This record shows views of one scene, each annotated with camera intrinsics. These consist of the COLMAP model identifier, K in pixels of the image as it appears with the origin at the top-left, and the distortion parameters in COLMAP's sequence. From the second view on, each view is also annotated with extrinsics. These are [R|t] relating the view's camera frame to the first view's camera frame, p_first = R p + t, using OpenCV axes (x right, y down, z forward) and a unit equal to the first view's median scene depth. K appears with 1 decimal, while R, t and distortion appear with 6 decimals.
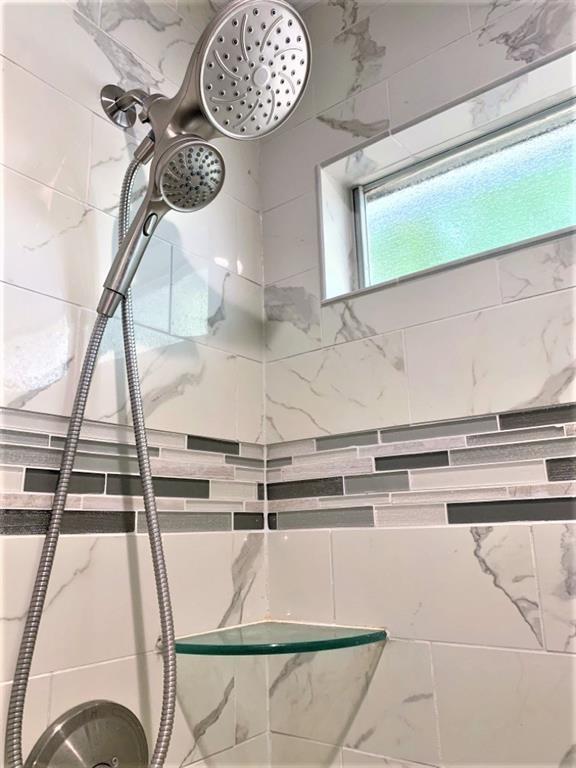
lens RADIAL K [[587.3, 0, 288.0], [0, 587.3, 384.0], [0, 0, 1]] dist [0.005264, -0.017432]
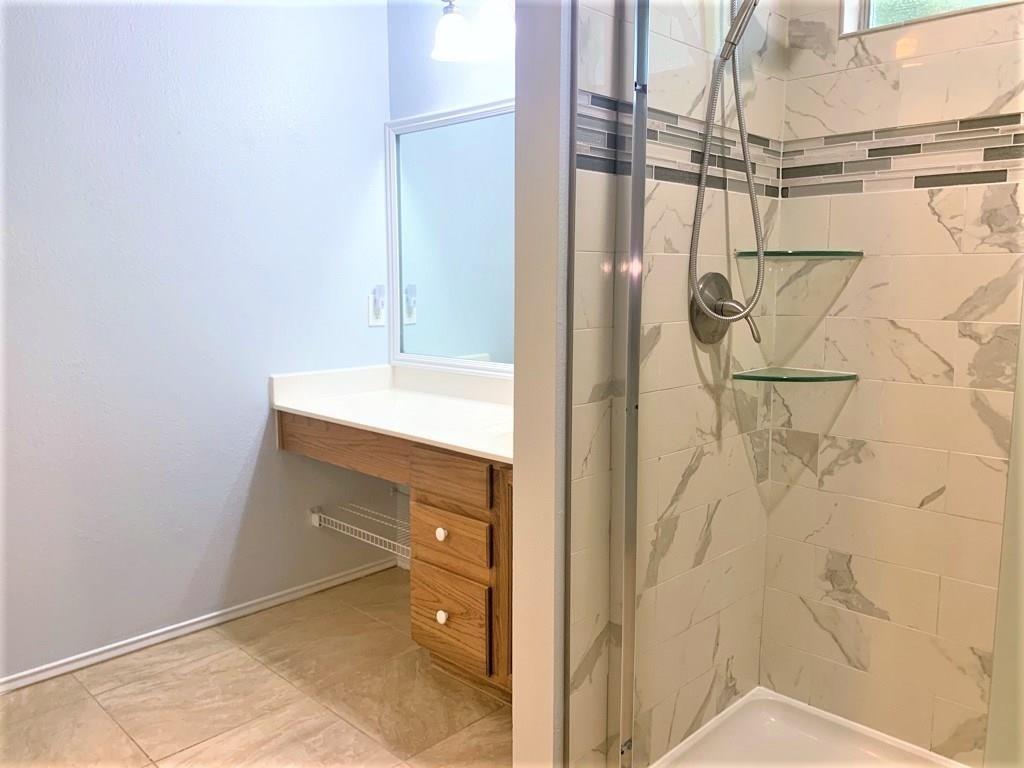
lens RADIAL K [[783.1, 0, 488.7], [0, 783.1, 381.1], [0, 0, 1]] dist [0.005264, -0.017432]
pose [[0.989735, 0.044819, -0.135705, -0.546854], [0.008805, 0.928626, 0.370914, -0.084030], [0.142643, -0.368301, 0.918699, -1.301724]]
